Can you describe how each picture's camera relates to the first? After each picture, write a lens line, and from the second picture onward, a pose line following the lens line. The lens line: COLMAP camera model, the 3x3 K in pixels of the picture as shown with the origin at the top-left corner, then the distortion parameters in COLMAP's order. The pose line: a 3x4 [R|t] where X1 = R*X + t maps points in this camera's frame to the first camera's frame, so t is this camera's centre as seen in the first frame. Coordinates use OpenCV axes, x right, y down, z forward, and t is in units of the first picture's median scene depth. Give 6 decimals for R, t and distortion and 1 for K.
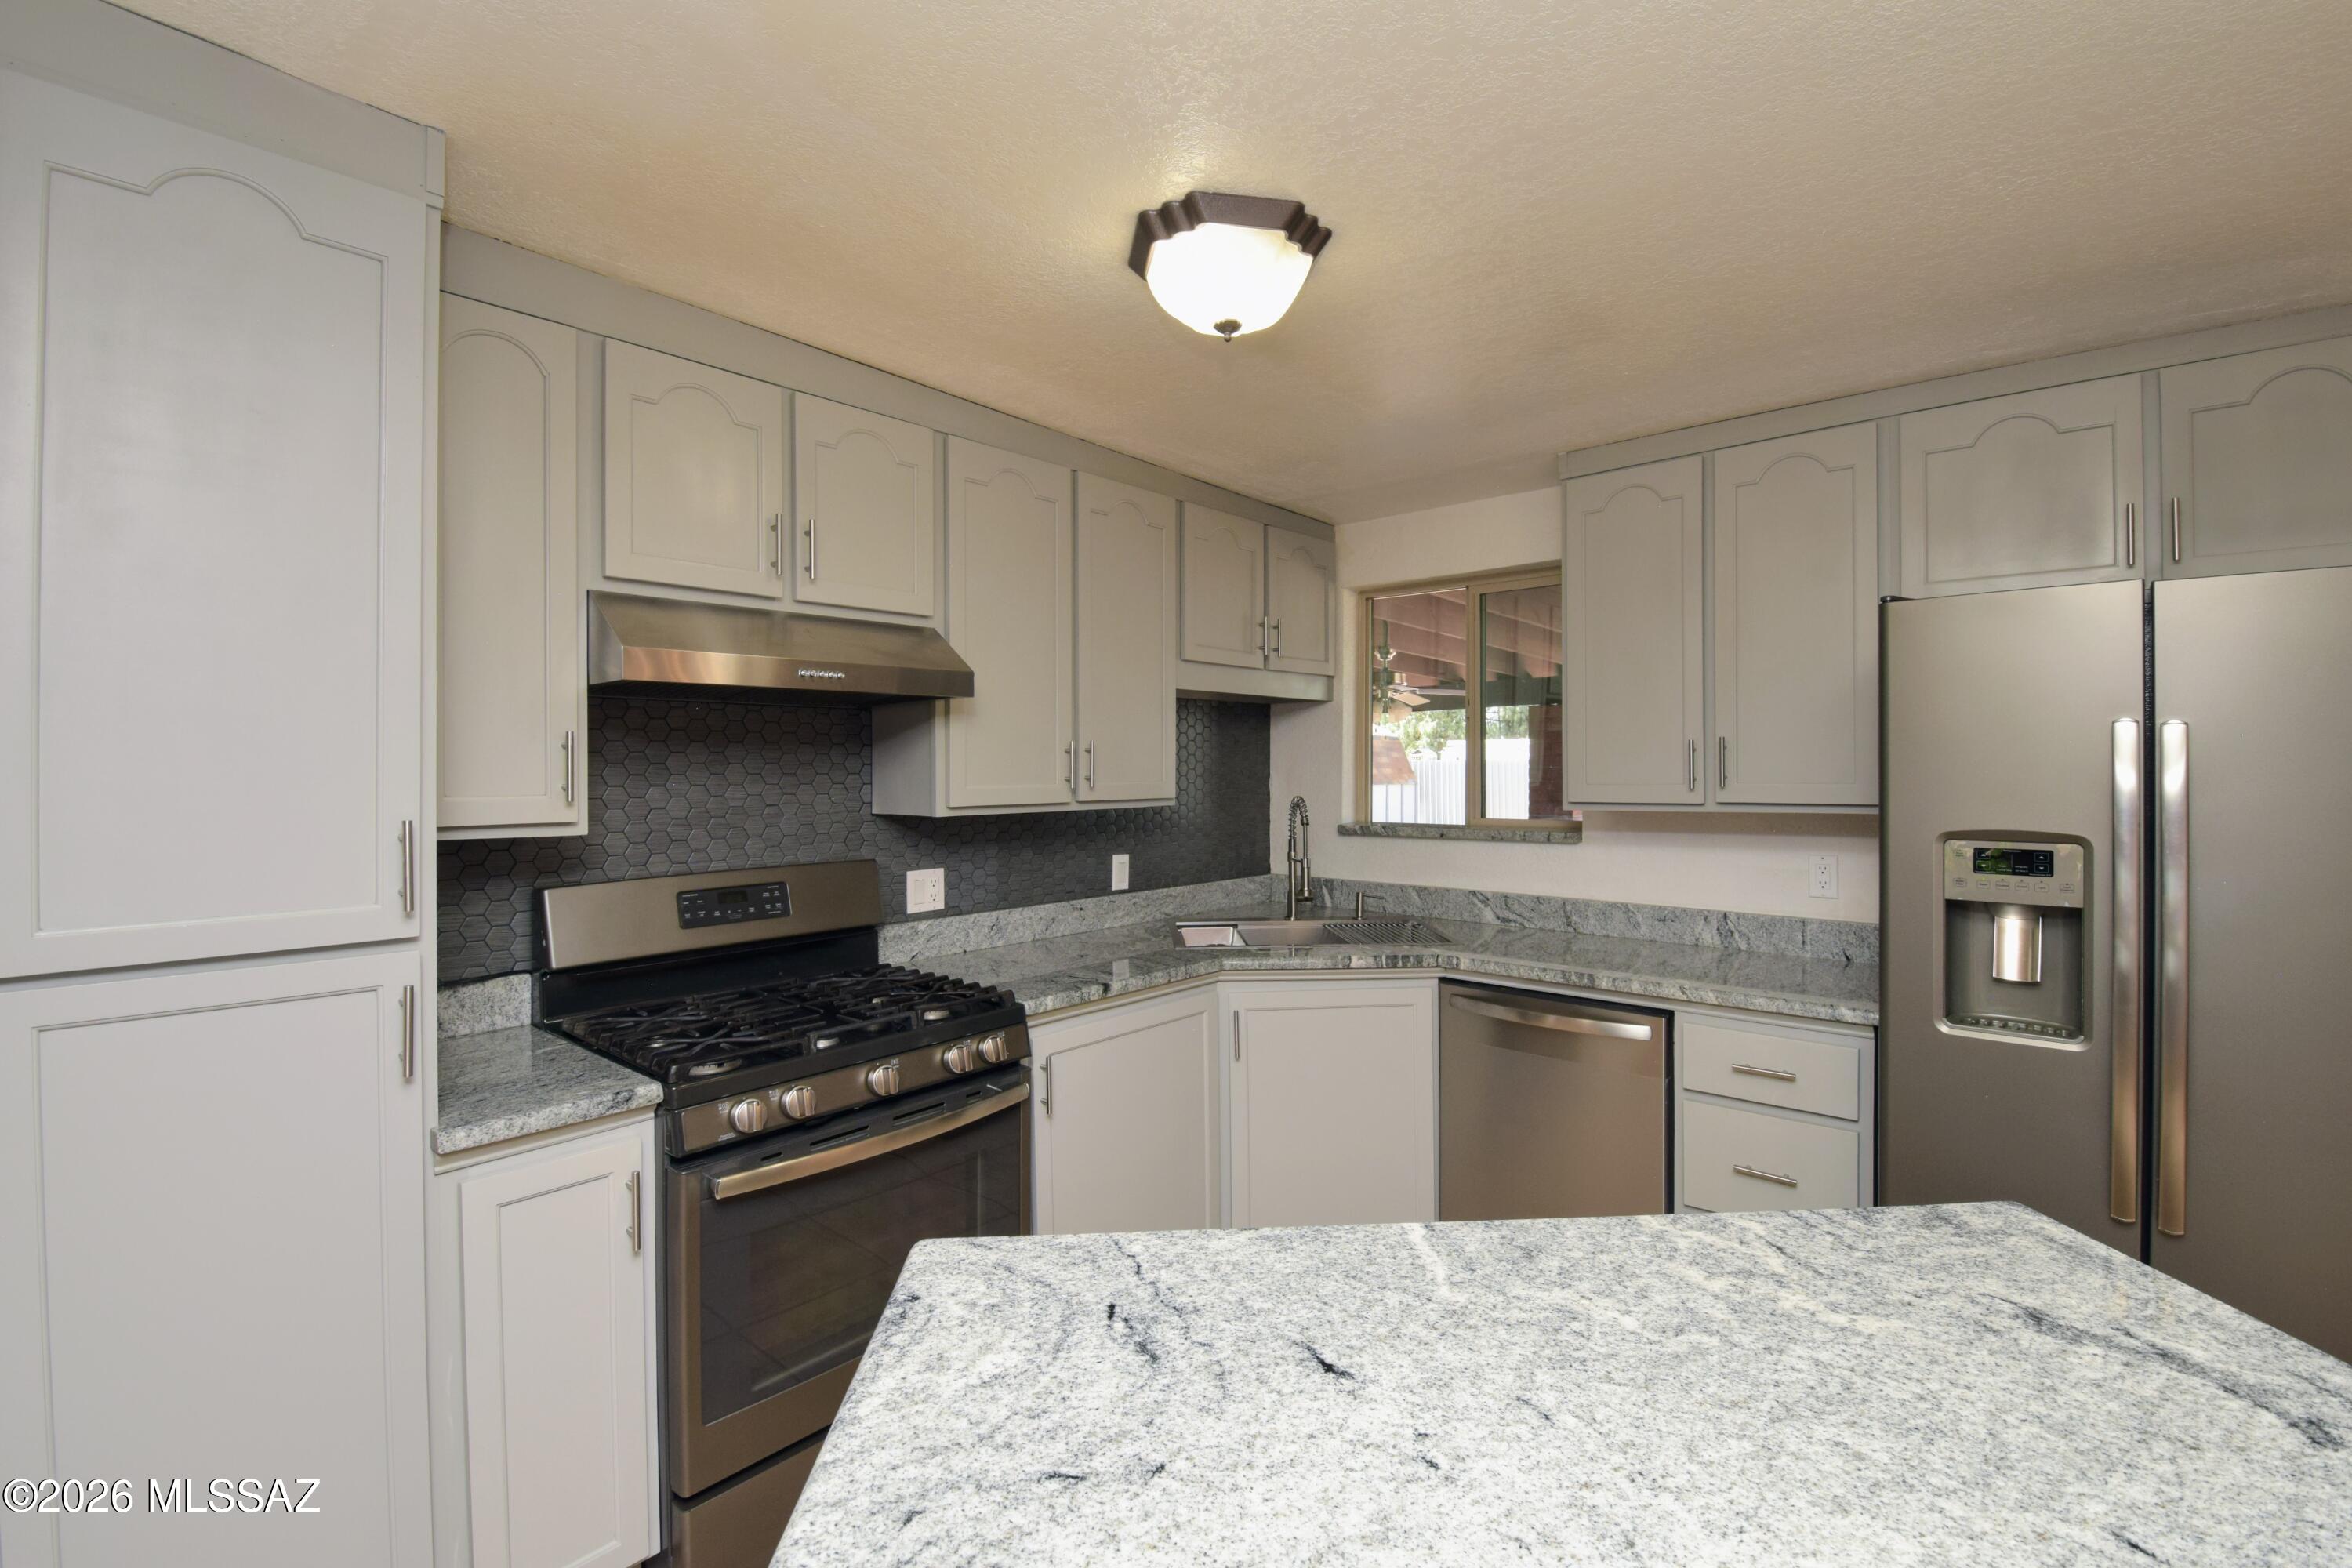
lens RADIAL K [[1048.7, 0, 1204.1], [0, 1048.7, 771.9], [0, 0, 1]] dist [0.013335, -0.026238]
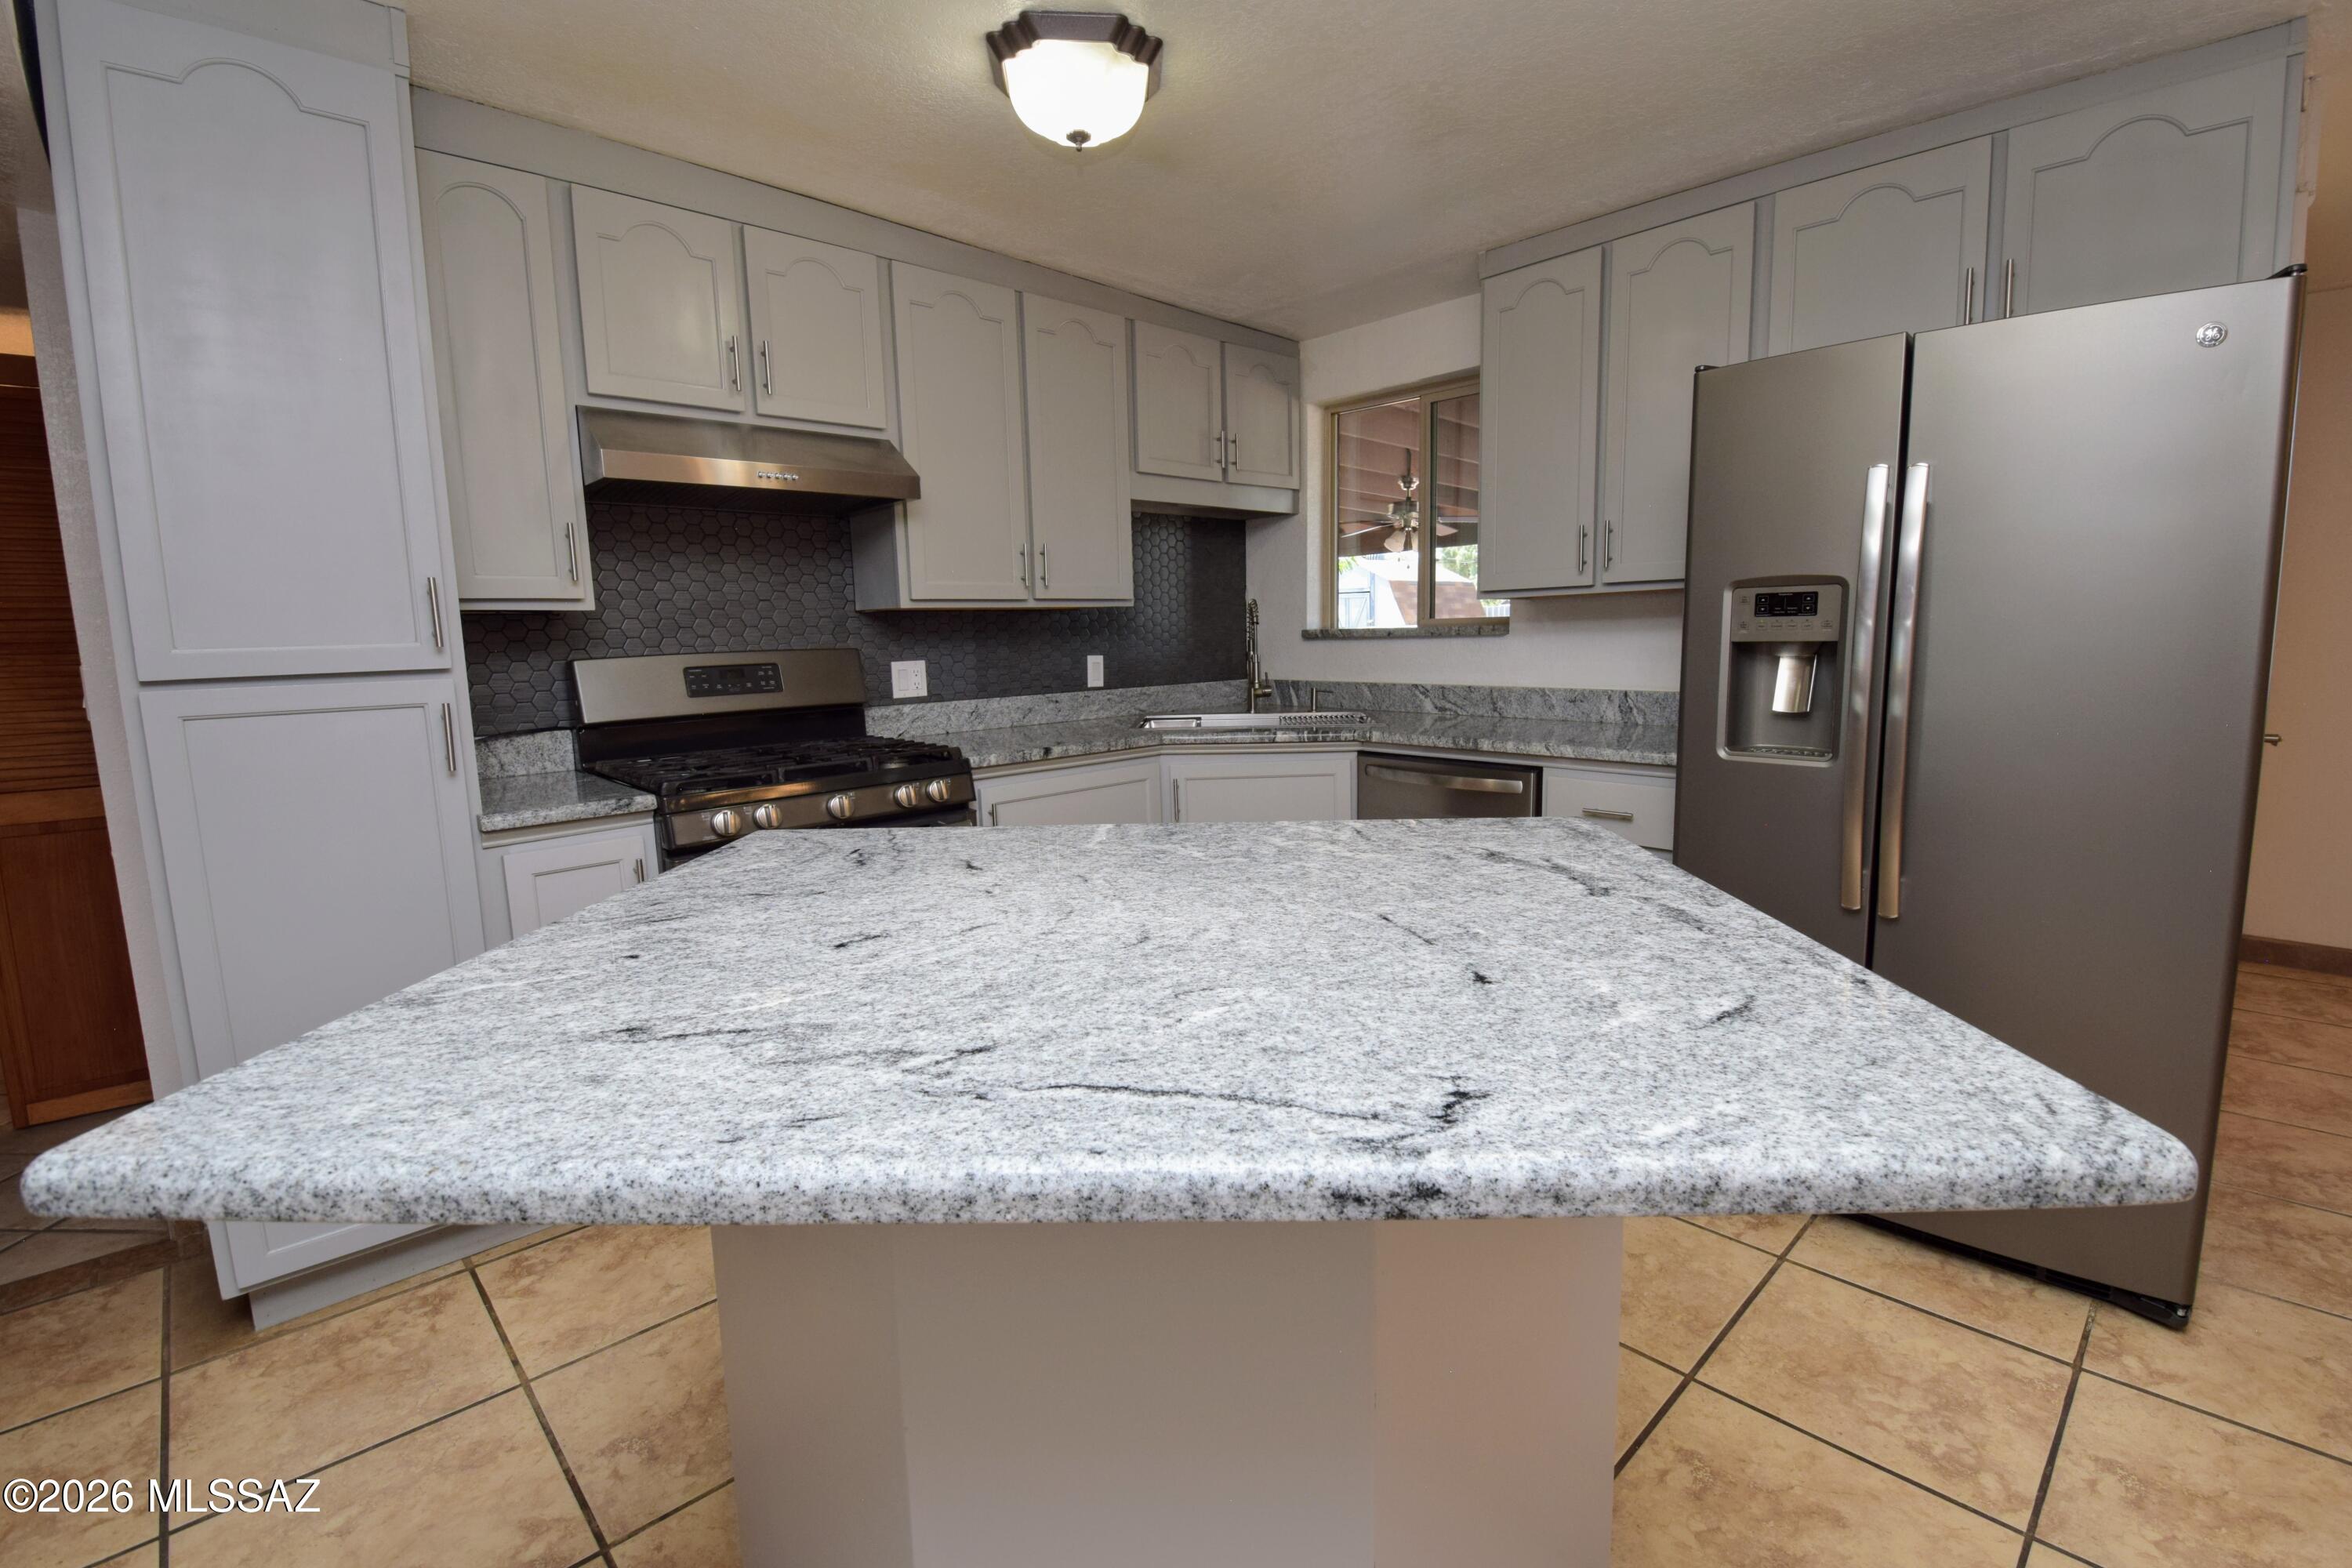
lens RADIAL K [[1031.5, 0, 1202.2], [0, 1031.5, 772.0], [0, 0, 1]] dist [0.013260, -0.022379]
pose [[0.995788, -0.006042, -0.091484, 0.169351], [0.018446, 0.990625, 0.135359, 0.069490], [0.089808, -0.136477, 0.986564, -0.117710]]
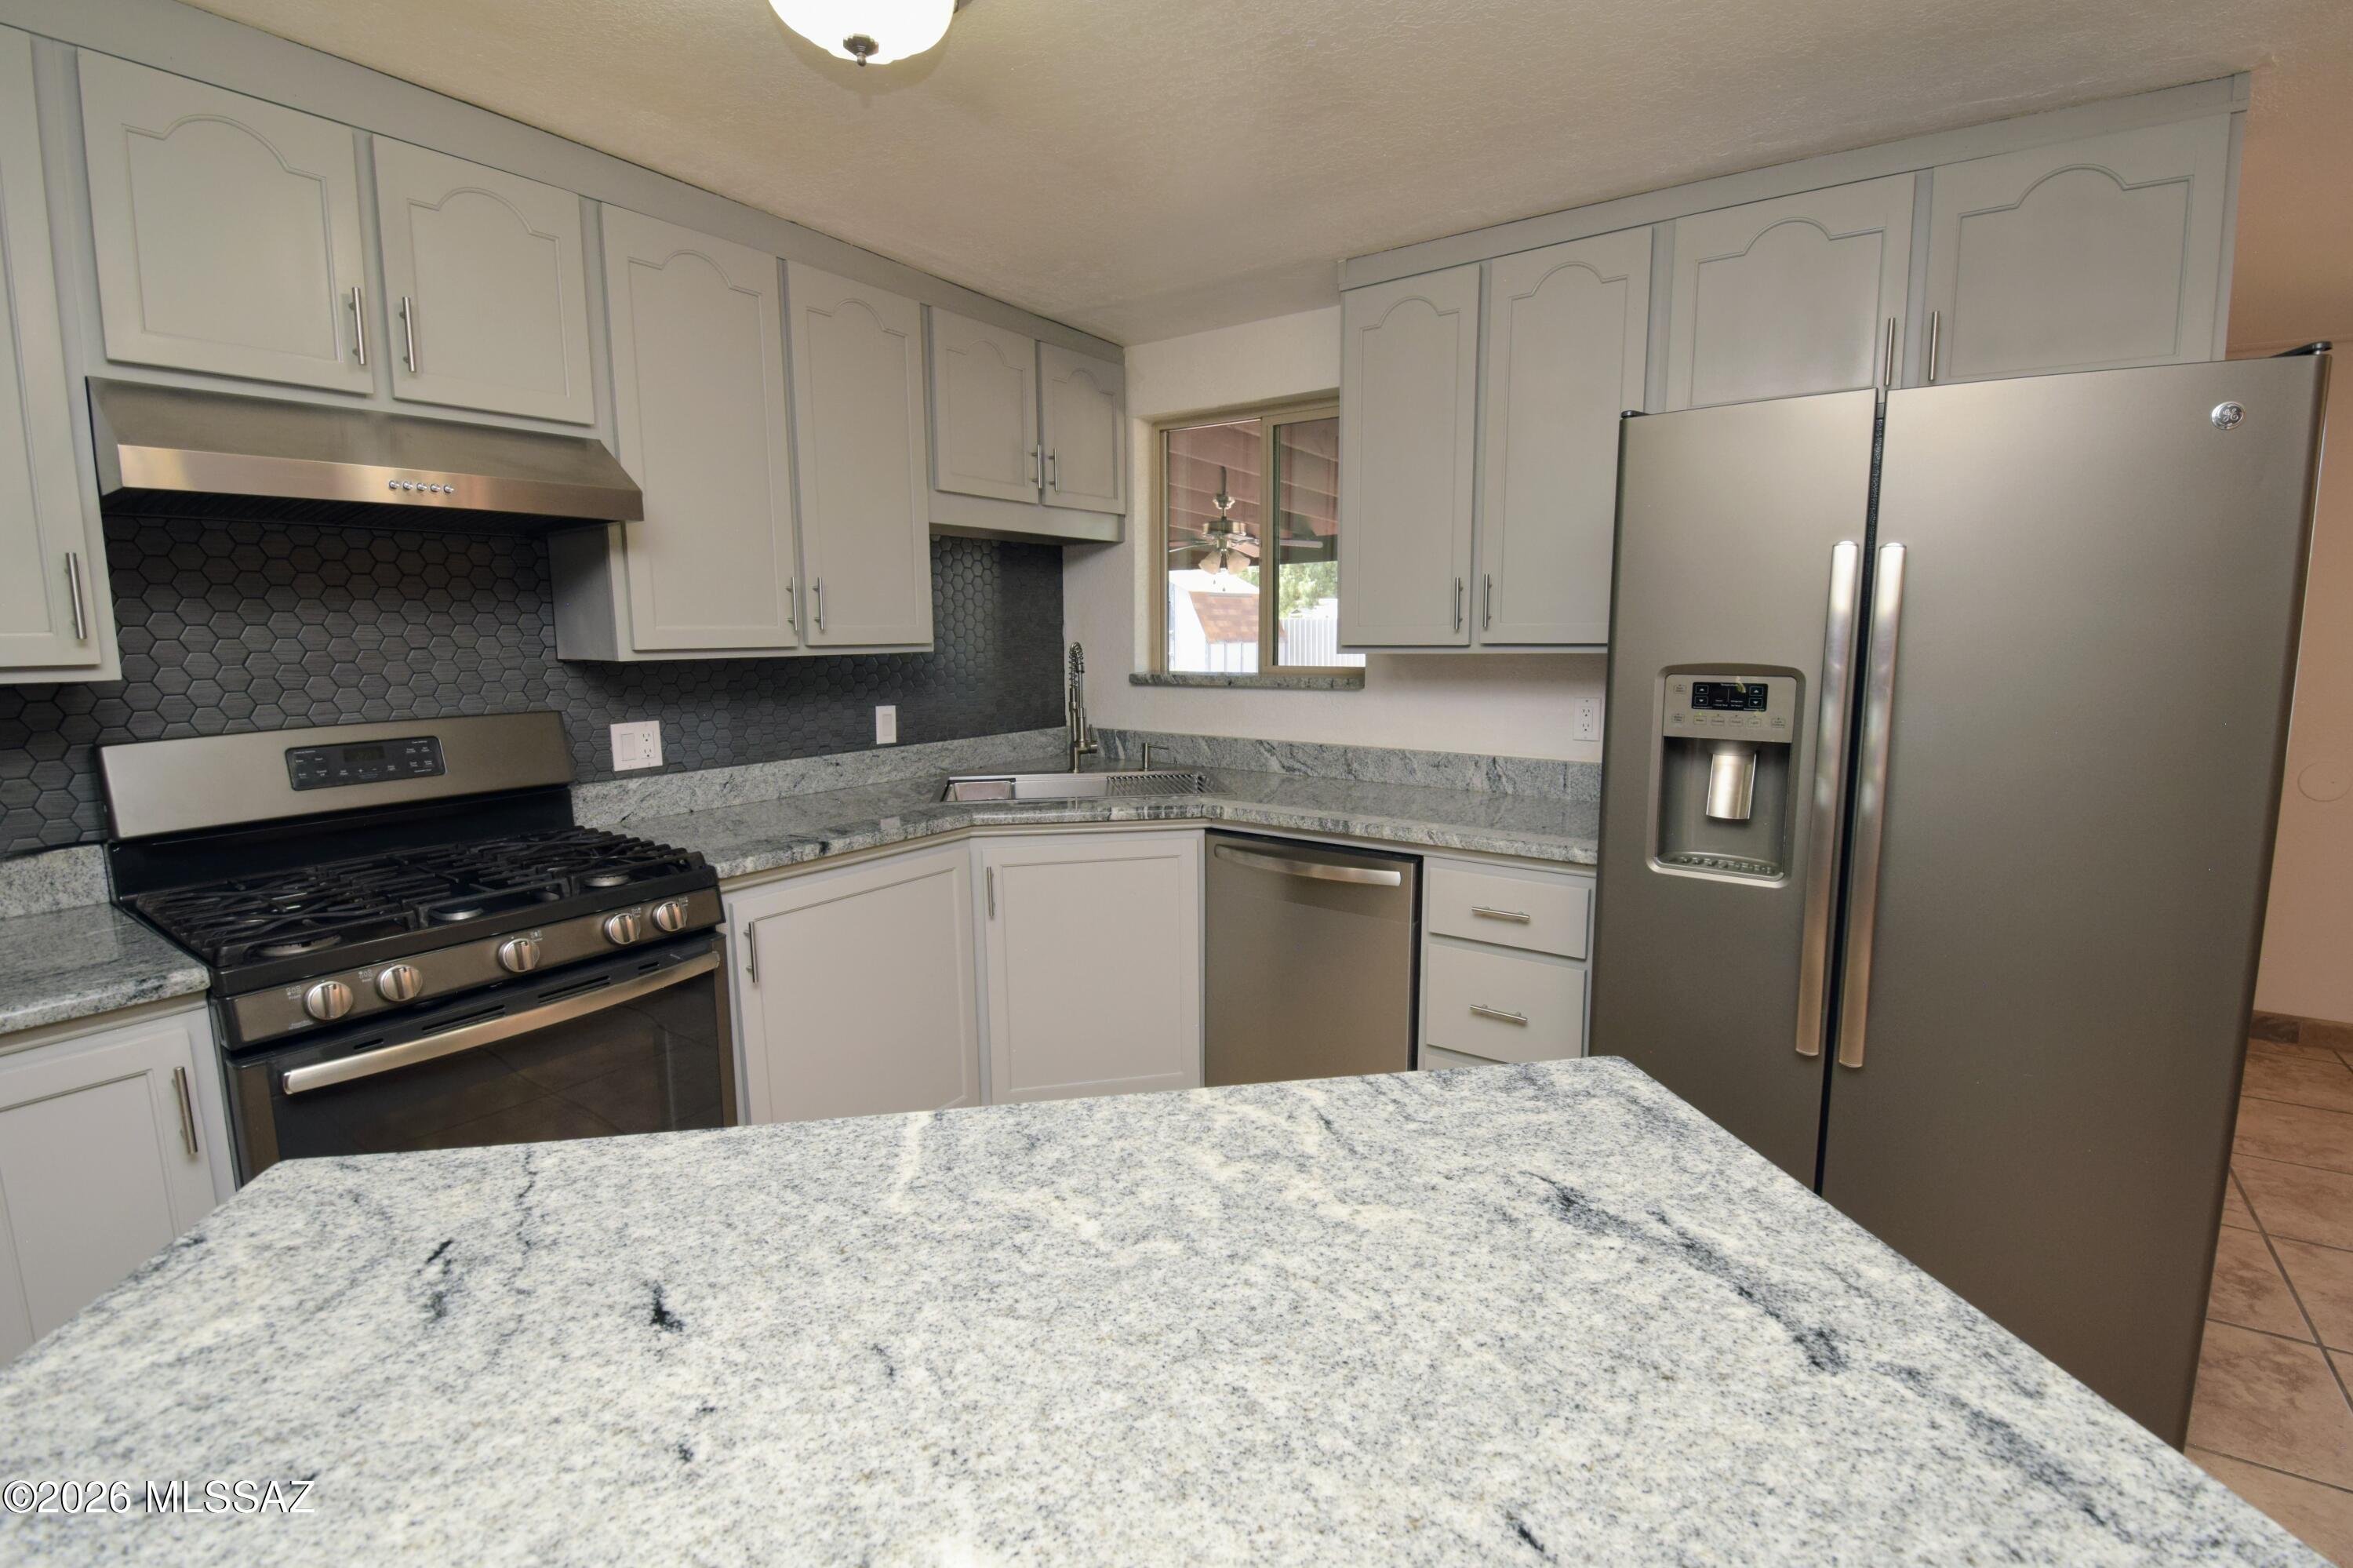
lens RADIAL K [[1032.0, 0, 1202.7], [0, 1032.0, 772.0], [0, 0, 1]] dist [0.013260, -0.022379]
pose [[0.994277, -0.015666, 0.105677, 0.129536], [0.001331, 0.990929, 0.134383, 0.017915], [-0.106824, -0.133474, 0.985278, 0.073251]]
